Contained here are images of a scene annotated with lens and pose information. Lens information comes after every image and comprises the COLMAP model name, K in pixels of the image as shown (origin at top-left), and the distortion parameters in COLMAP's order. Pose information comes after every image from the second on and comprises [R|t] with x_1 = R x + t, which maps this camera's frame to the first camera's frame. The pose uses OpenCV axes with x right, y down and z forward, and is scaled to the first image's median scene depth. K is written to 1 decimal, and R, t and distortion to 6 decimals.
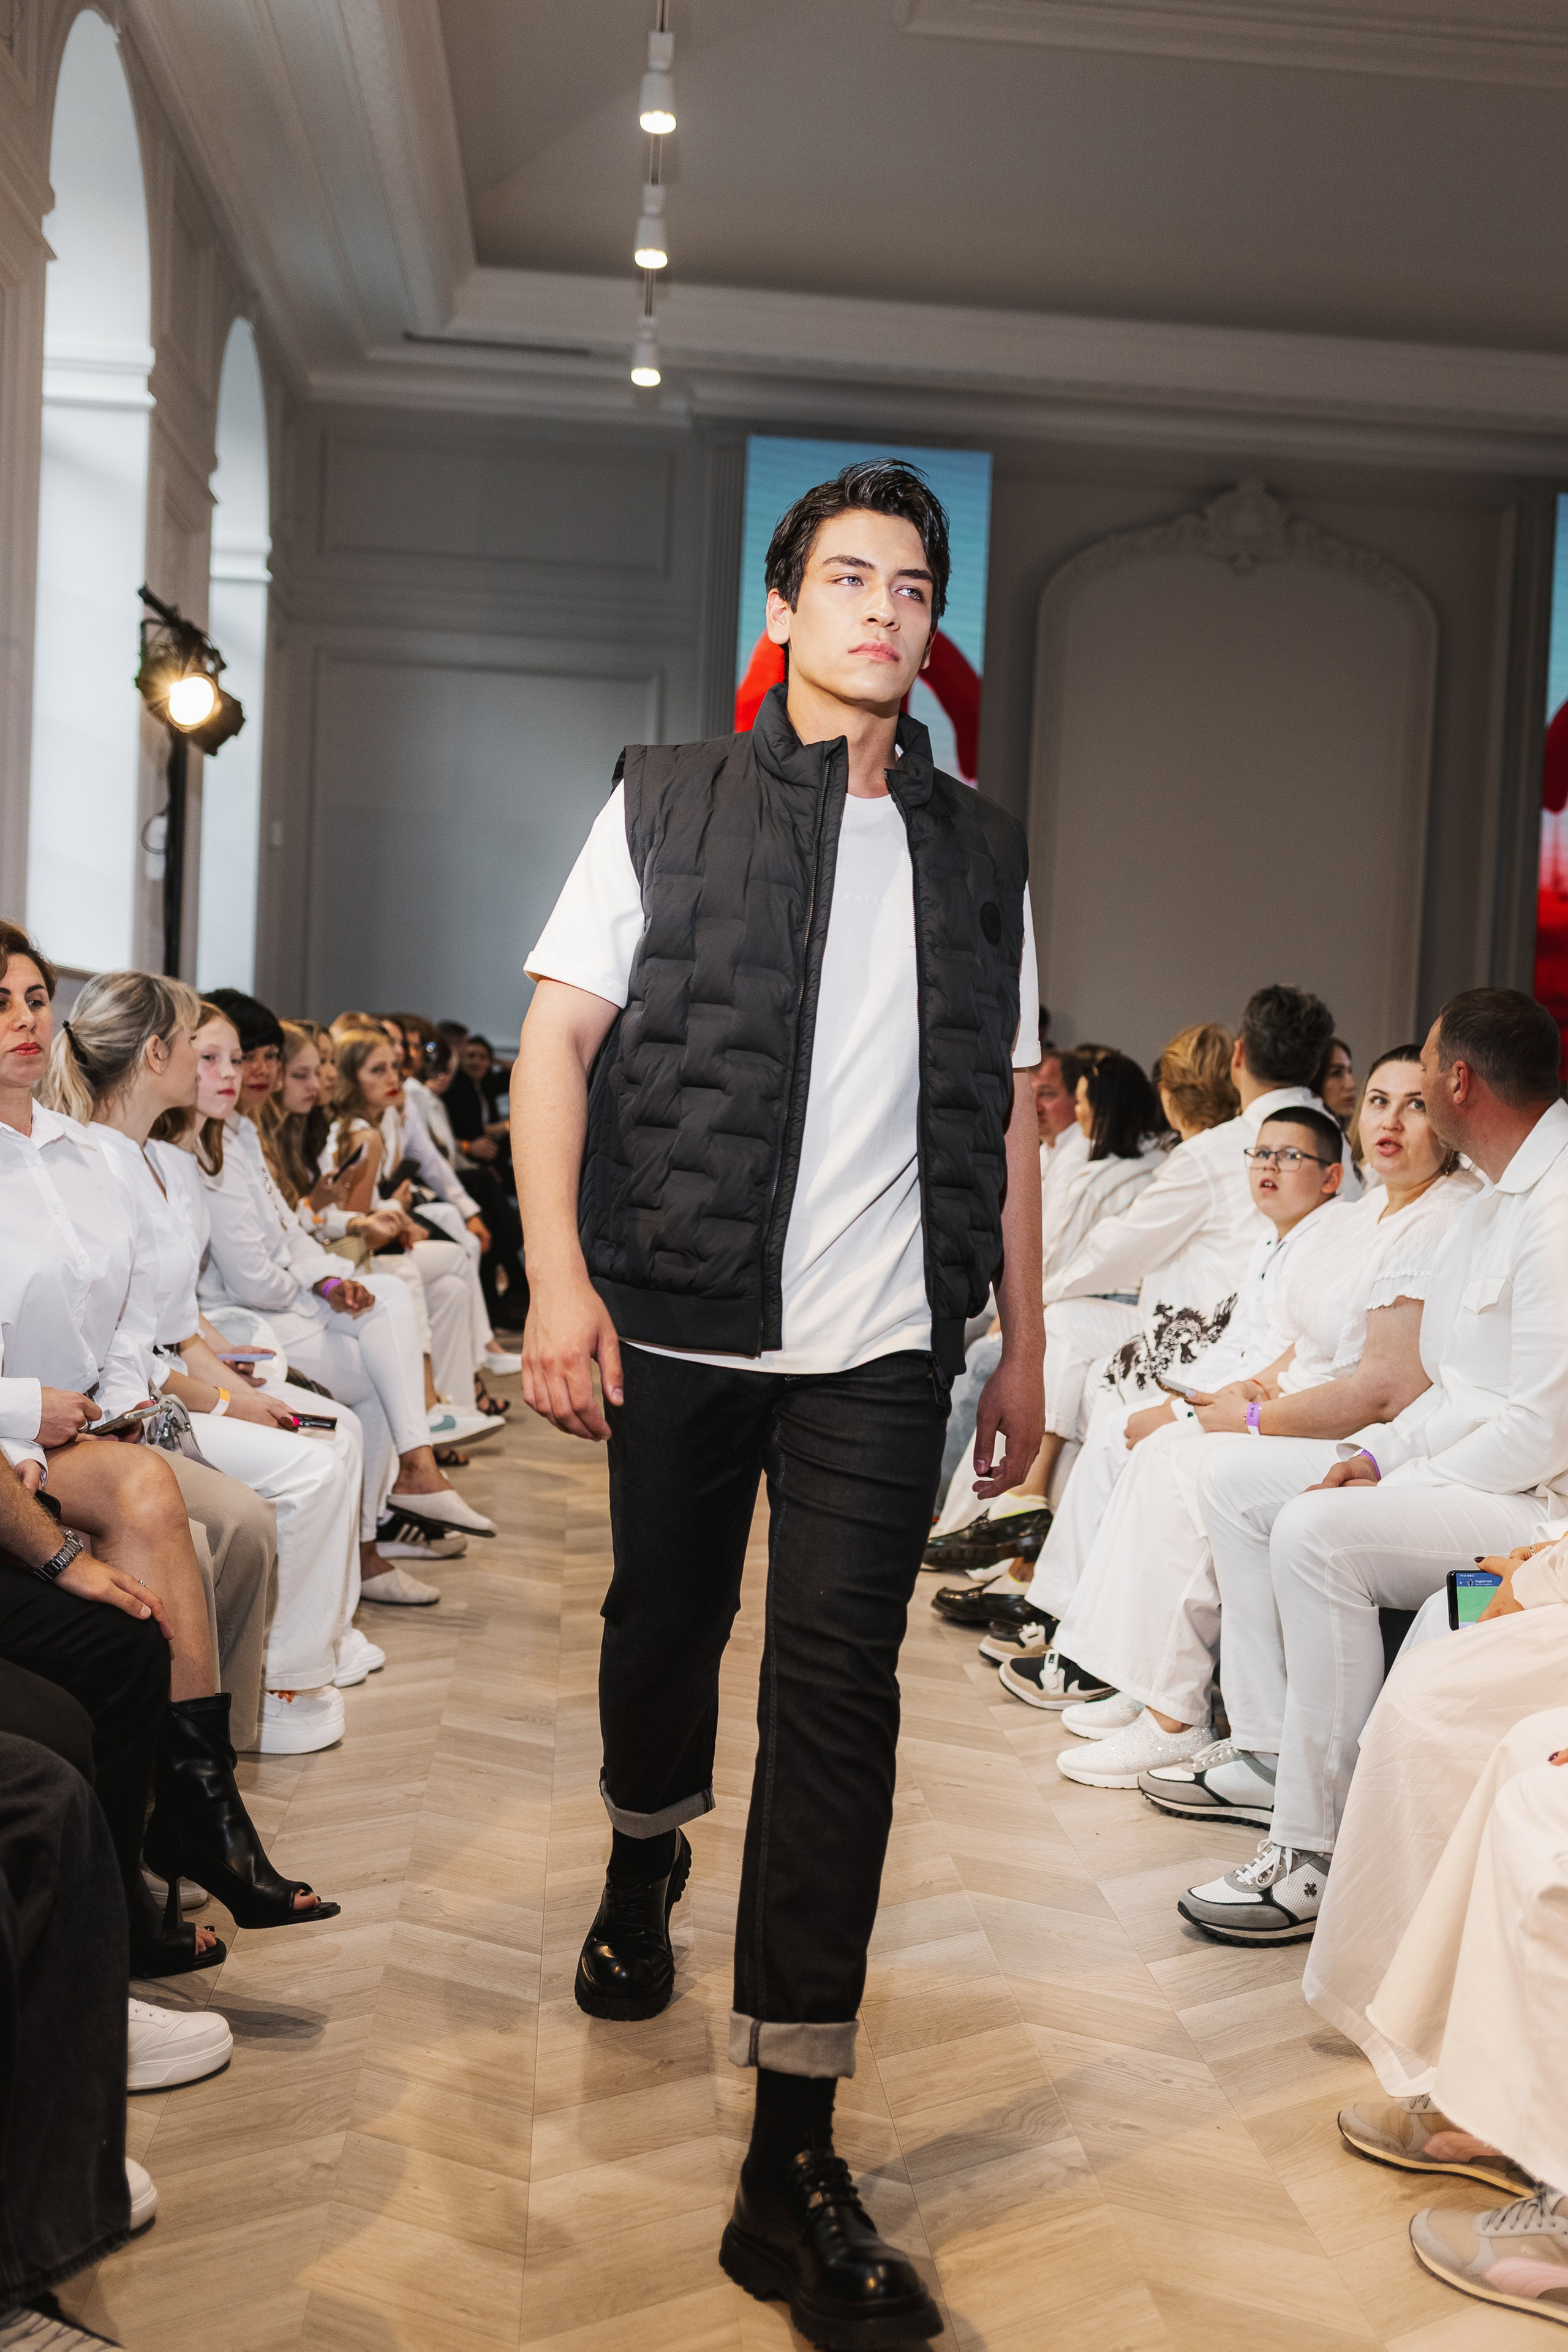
lens RADIAL K [[2376.2, 0, 784.0], [0, 2376.2, 1176.0], [0, 0, 1]] dist [-0.001053, -0.003484]
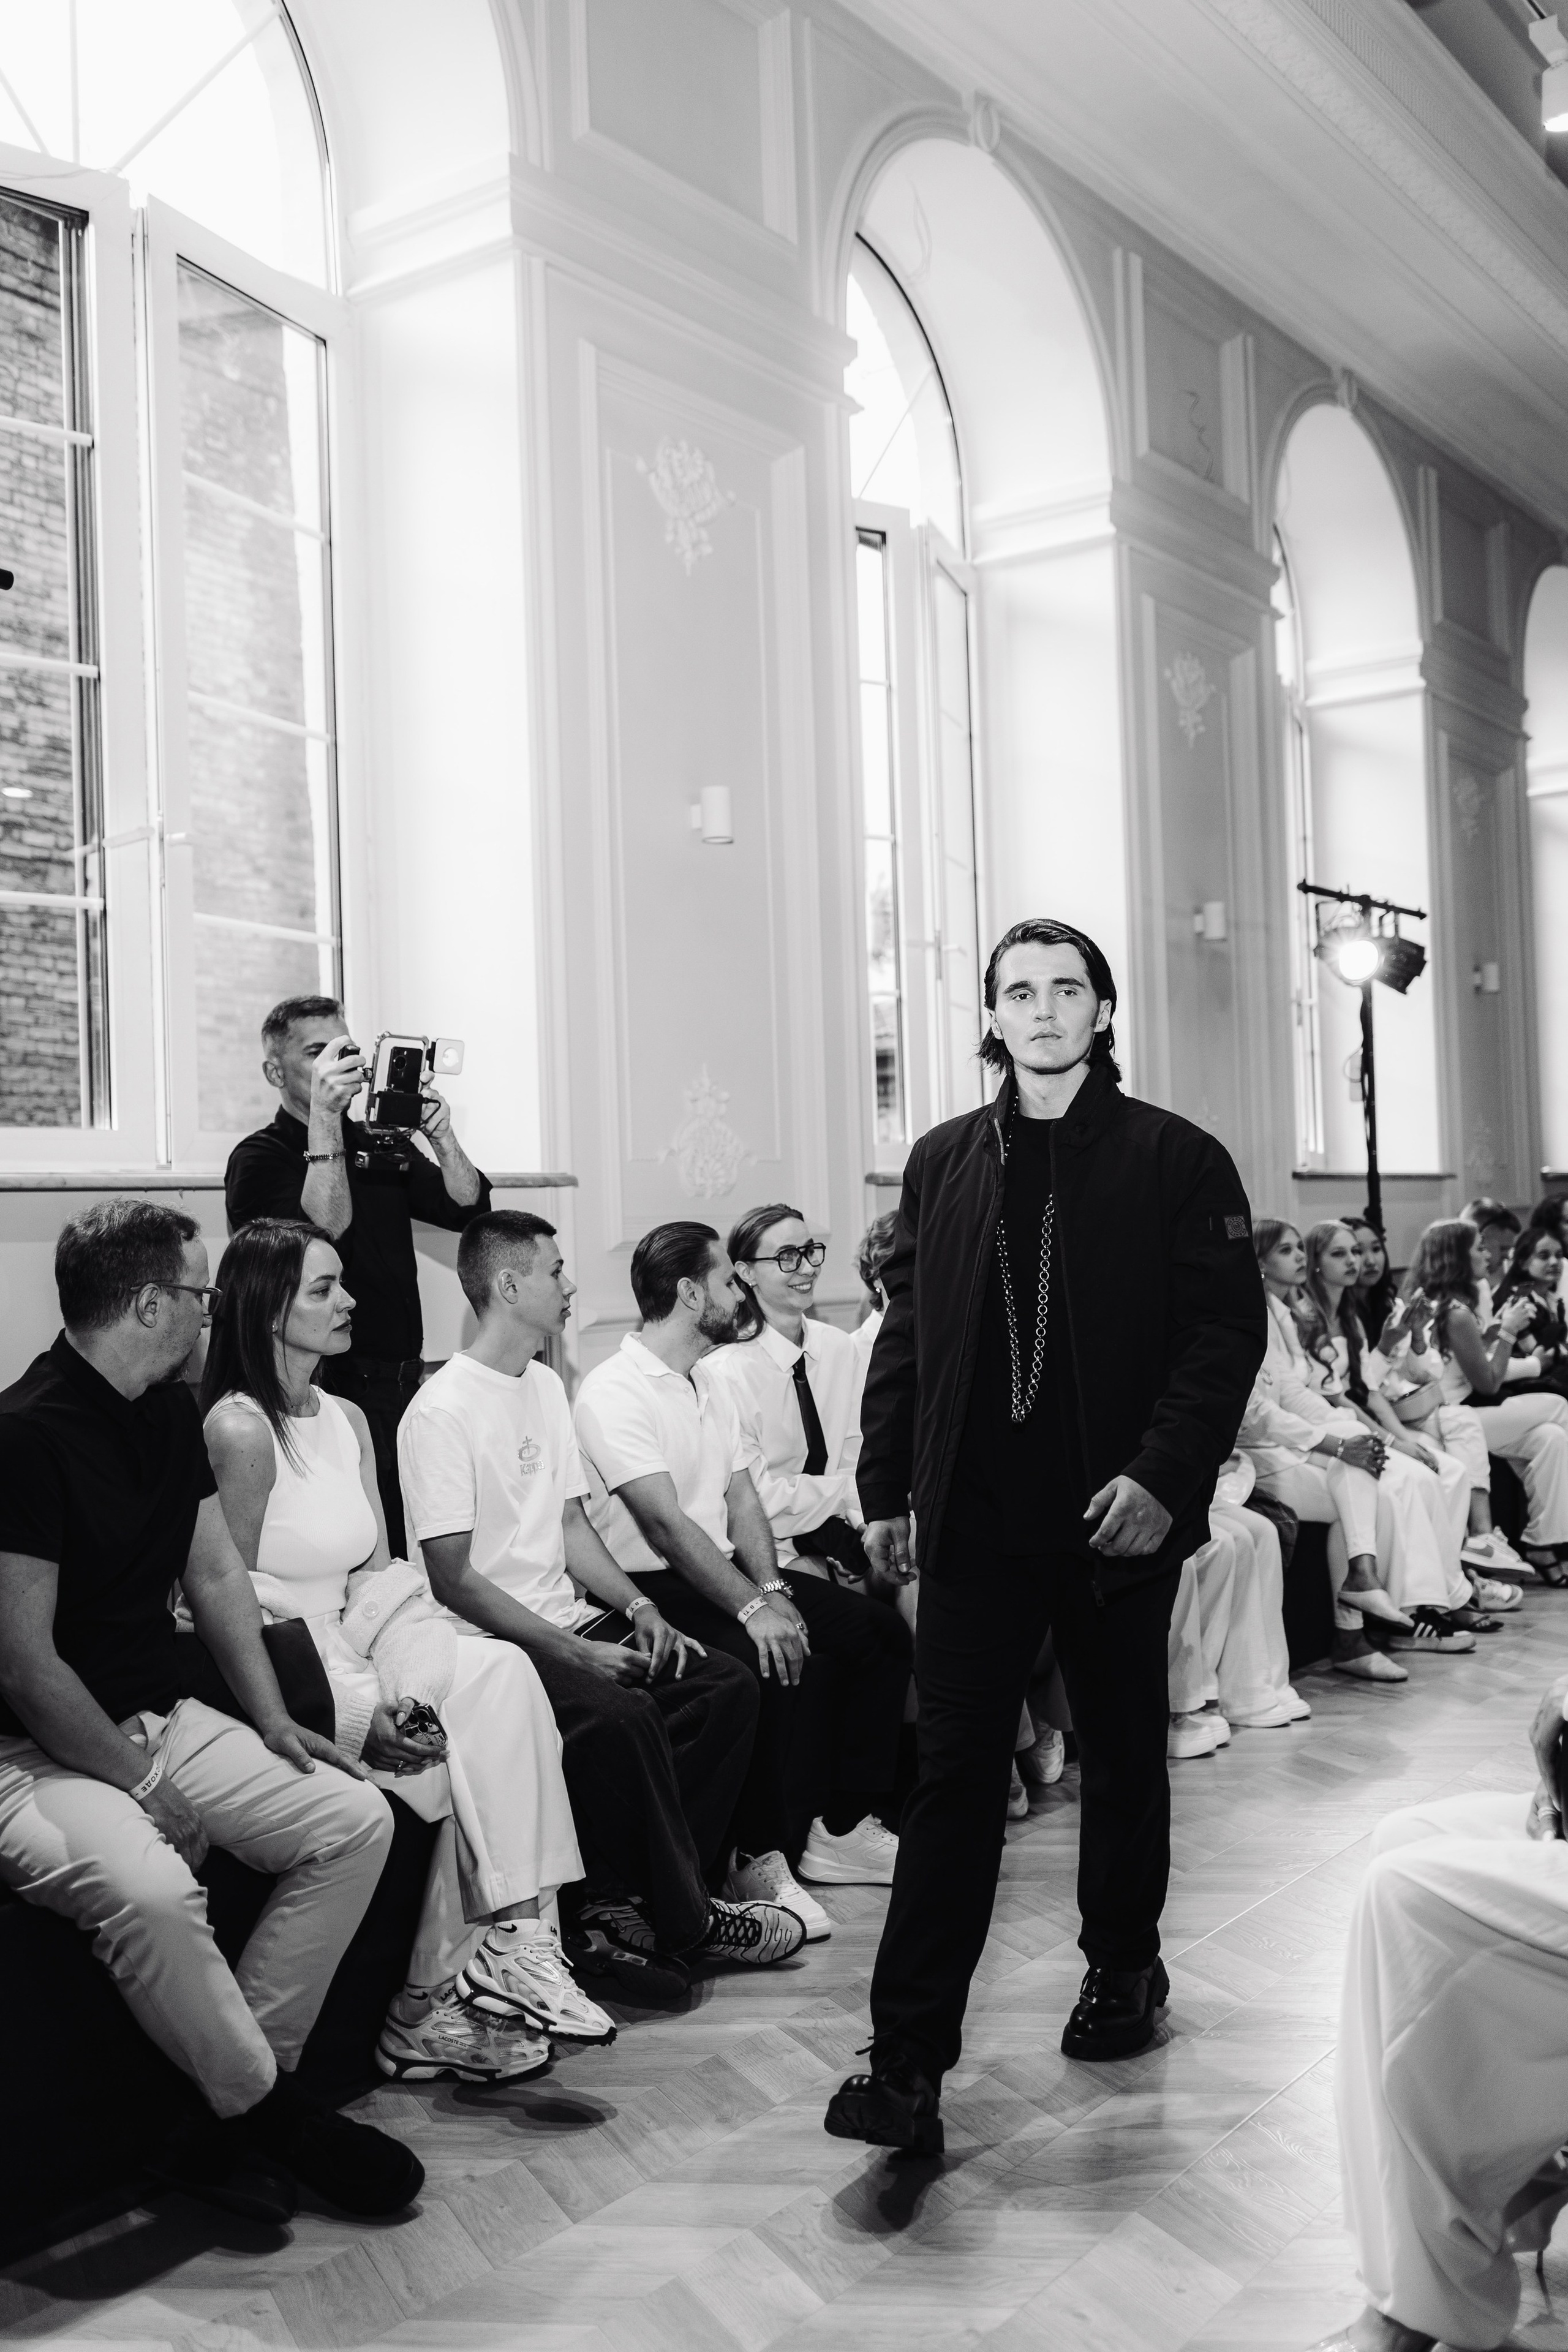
lens RADIAL K [[2376.2, 0, 784.0], [0, 2376.2, 1176.0], [0, 0, 1]] dist [-0.001053, -0.003484]
pose [[0.777799, -0.077672, -0.623696, 0.276497], [0.031193, 0.995882, -0.085123, 0.007405], [0.627739, 0.046754, 0.777019, -0.133525]]
